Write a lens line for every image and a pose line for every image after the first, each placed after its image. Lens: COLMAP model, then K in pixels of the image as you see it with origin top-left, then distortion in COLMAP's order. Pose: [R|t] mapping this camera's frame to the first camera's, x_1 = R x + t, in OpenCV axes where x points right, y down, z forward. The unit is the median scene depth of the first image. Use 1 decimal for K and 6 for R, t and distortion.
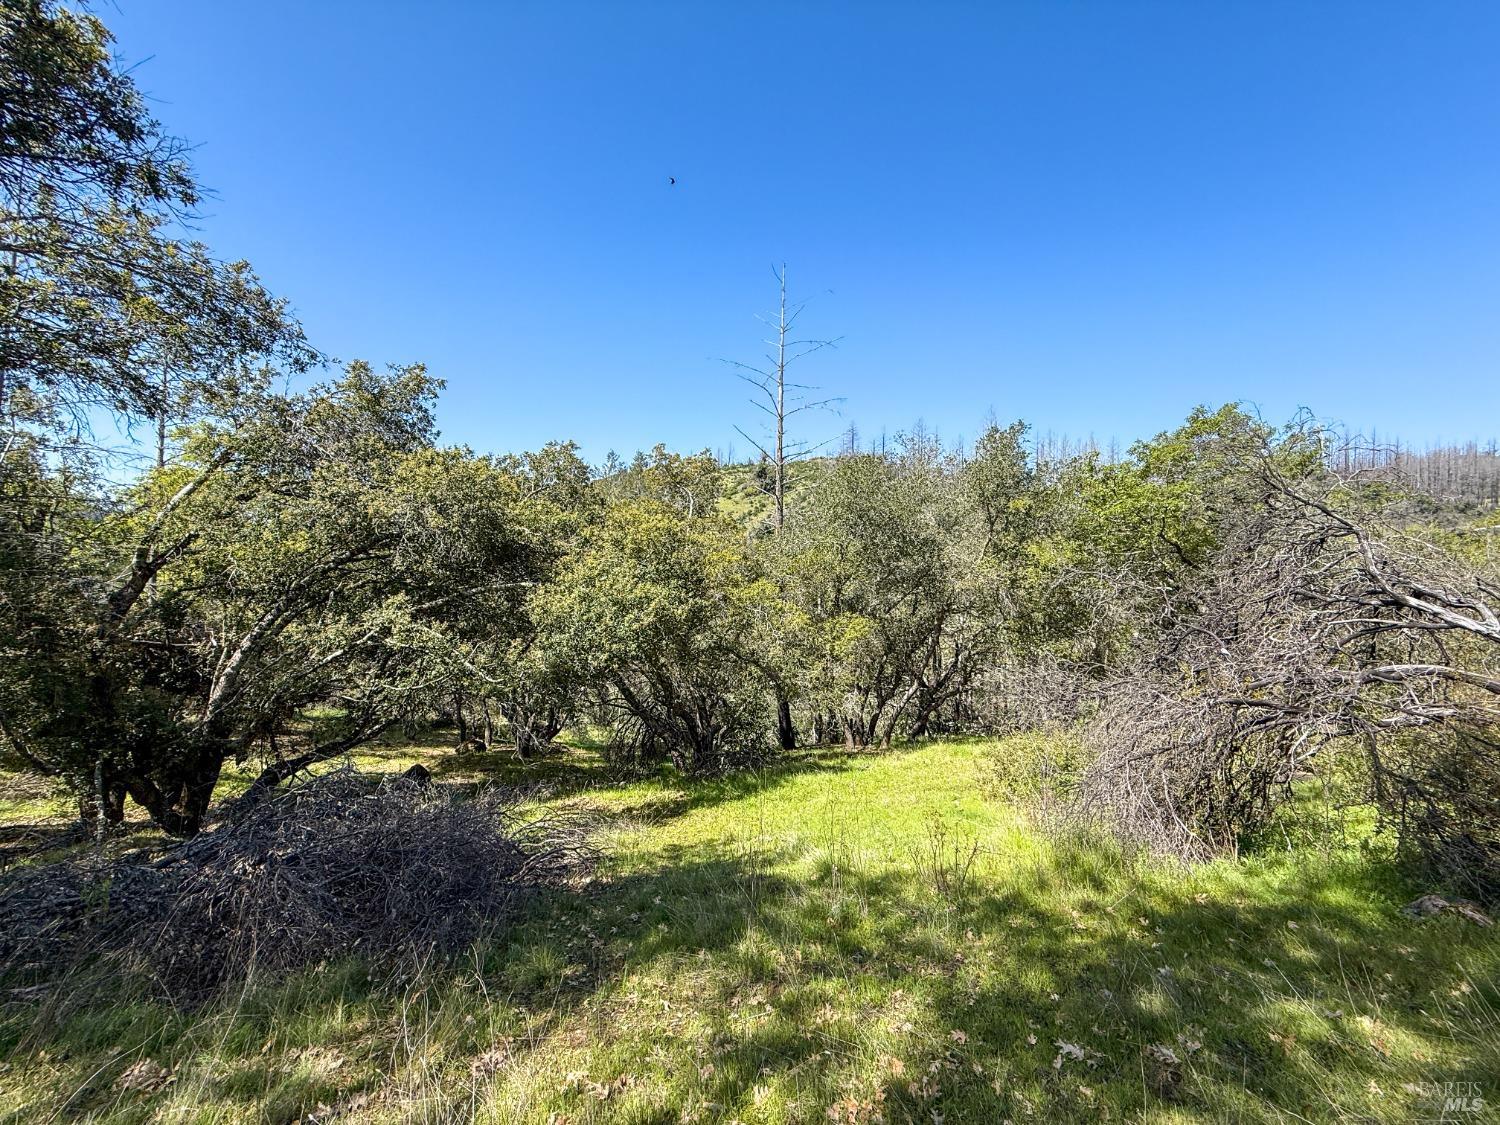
lens RADIAL K [[594.1, 0, 745.7], [0, 594.1, 562.9], [0, 0, 1]] dist [-0.000956, 0.000406]
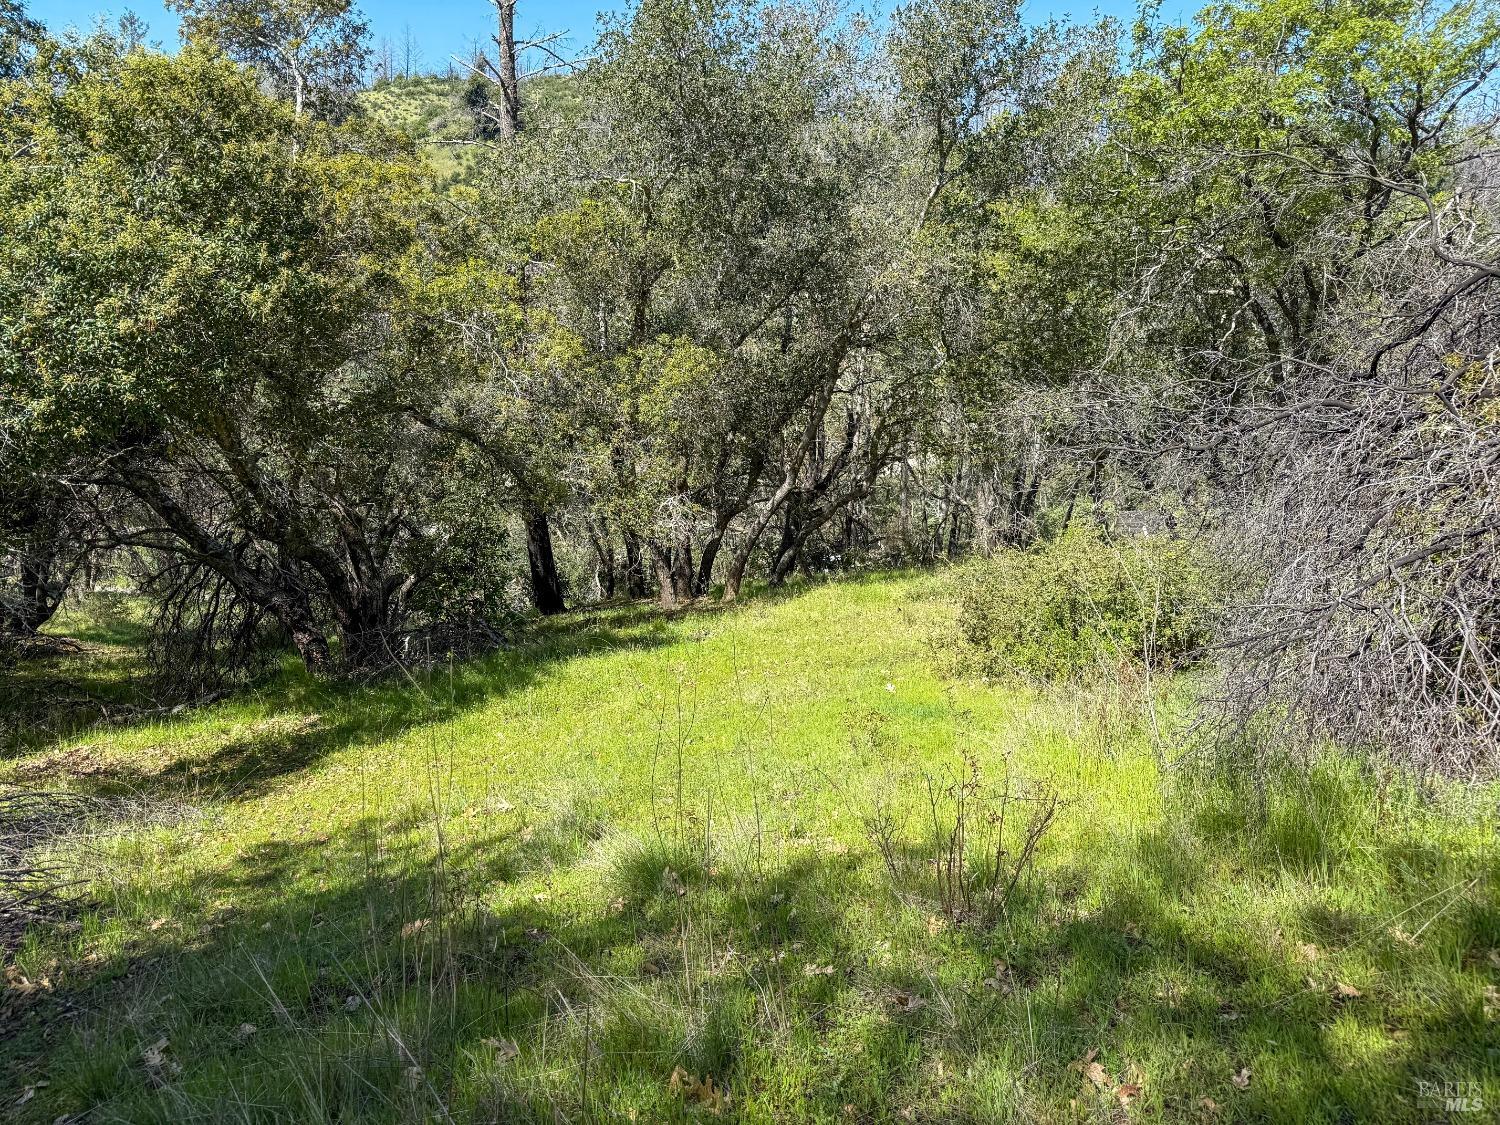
lens RADIAL K [[1064.9, 0, 754.1], [0, 1064.9, 555.8], [0, 0, 1]] dist [0.139436, -0.182142]
pose [[0.965538, -0.053052, 0.254797, 0.014315], [-0.011949, 0.968935, 0.247026, 0.057228], [-0.259987, -0.241558, 0.934910, 0.163562]]
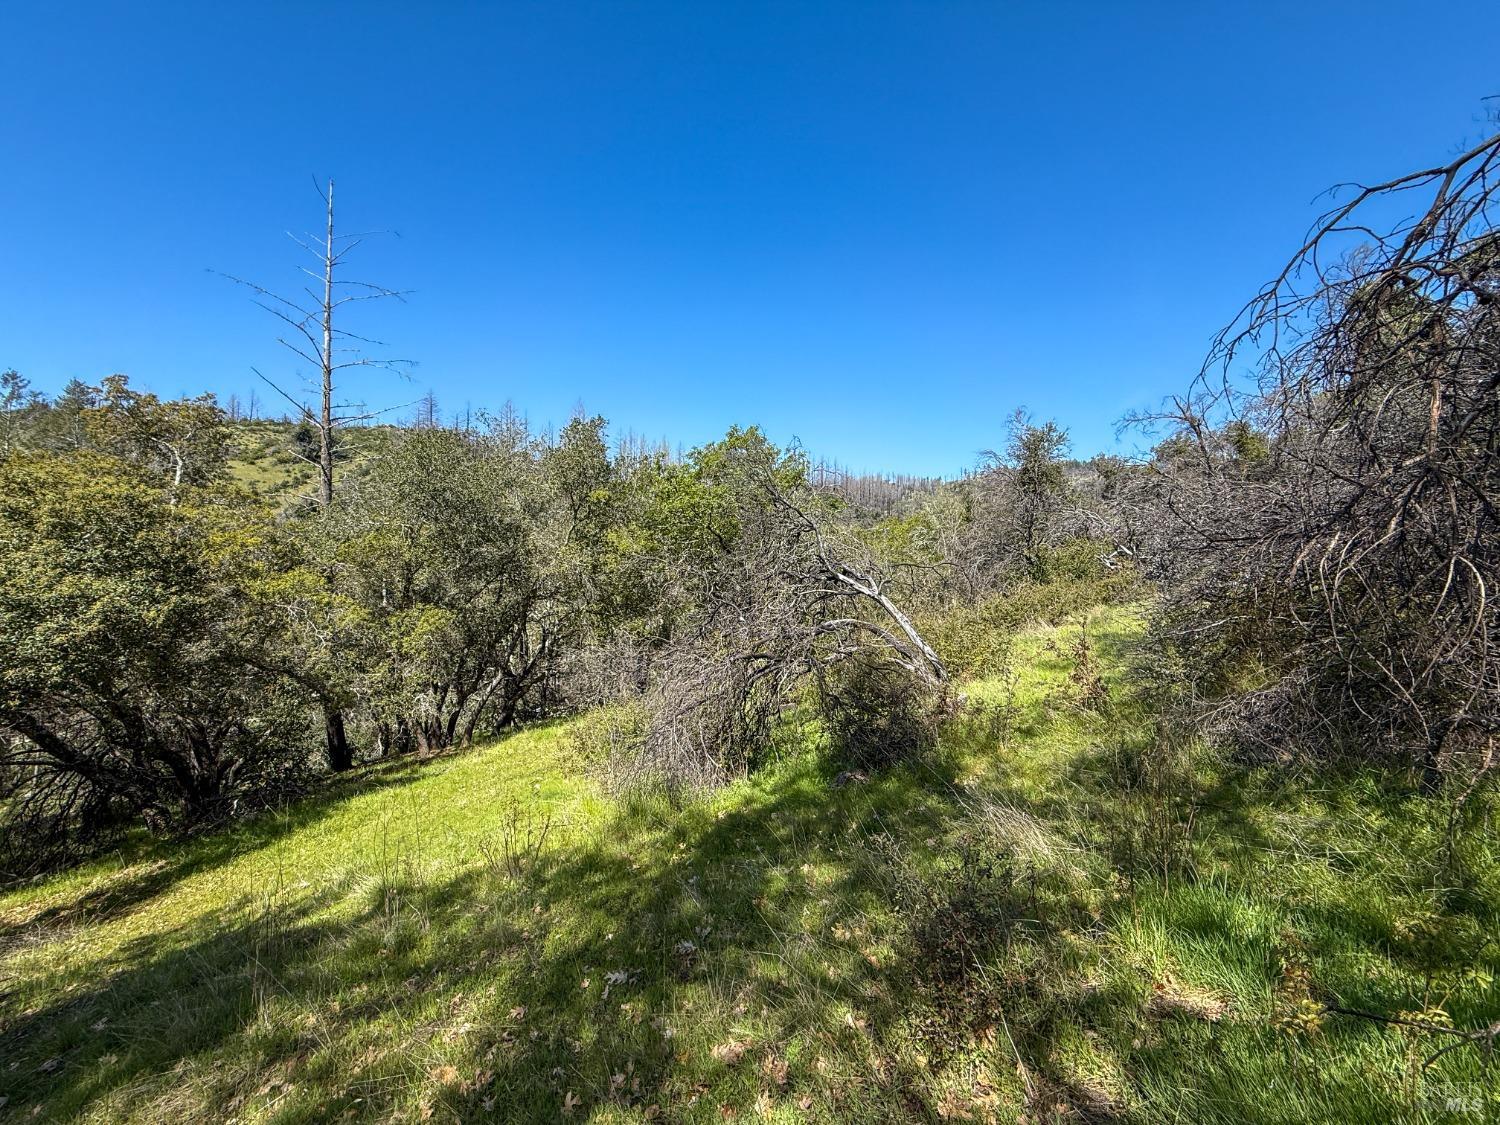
lens RADIAL K [[594.1, 0, 745.7], [0, 594.1, 562.9], [0, 0, 1]] dist [-0.000956, 0.000406]
pose [[0.786531, -0.007320, 0.617507, 0.009073], [-0.006700, 0.999770, 0.020385, 0.000631], [-0.617514, -0.020170, 0.786301, -0.005850]]
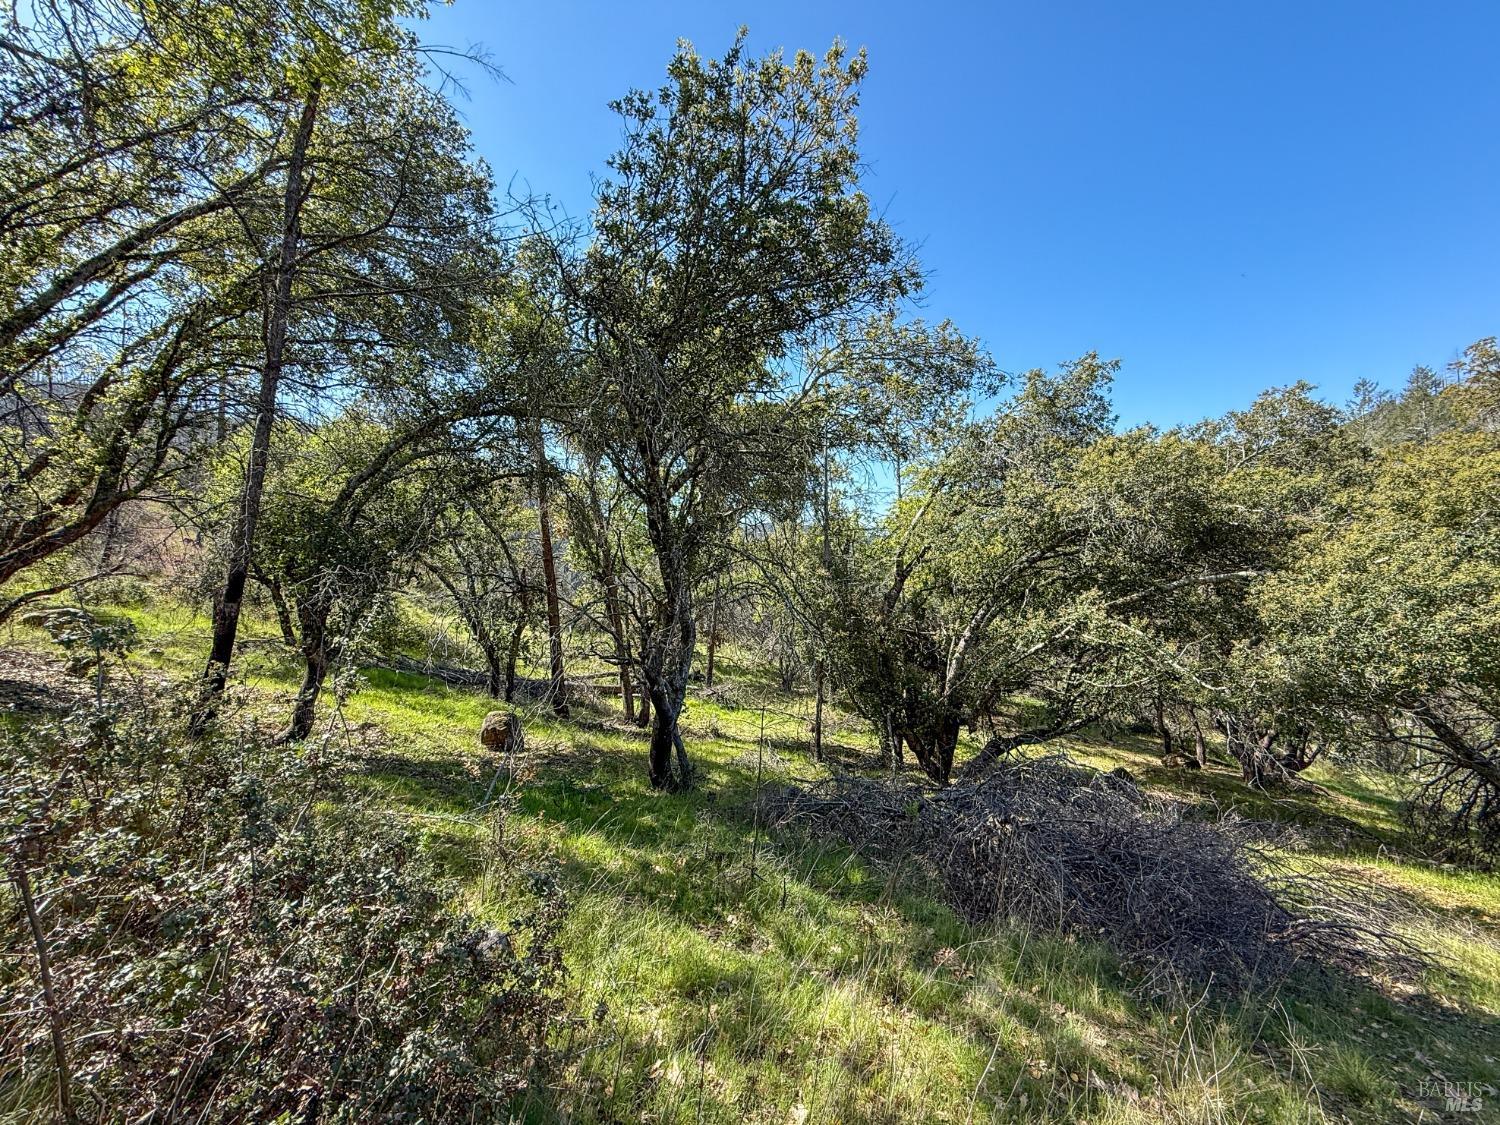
lens RADIAL K [[606.9, 0, 750.0], [0, 606.9, 562.5], [0, 0, 1]] dist [0.002970, 0.000272]
pose [[0.518531, -0.062492, -0.852772, -0.012367], [0.068212, 0.997170, -0.031597, 0.000988], [0.852334, -0.041785, 0.521326, -0.008992]]
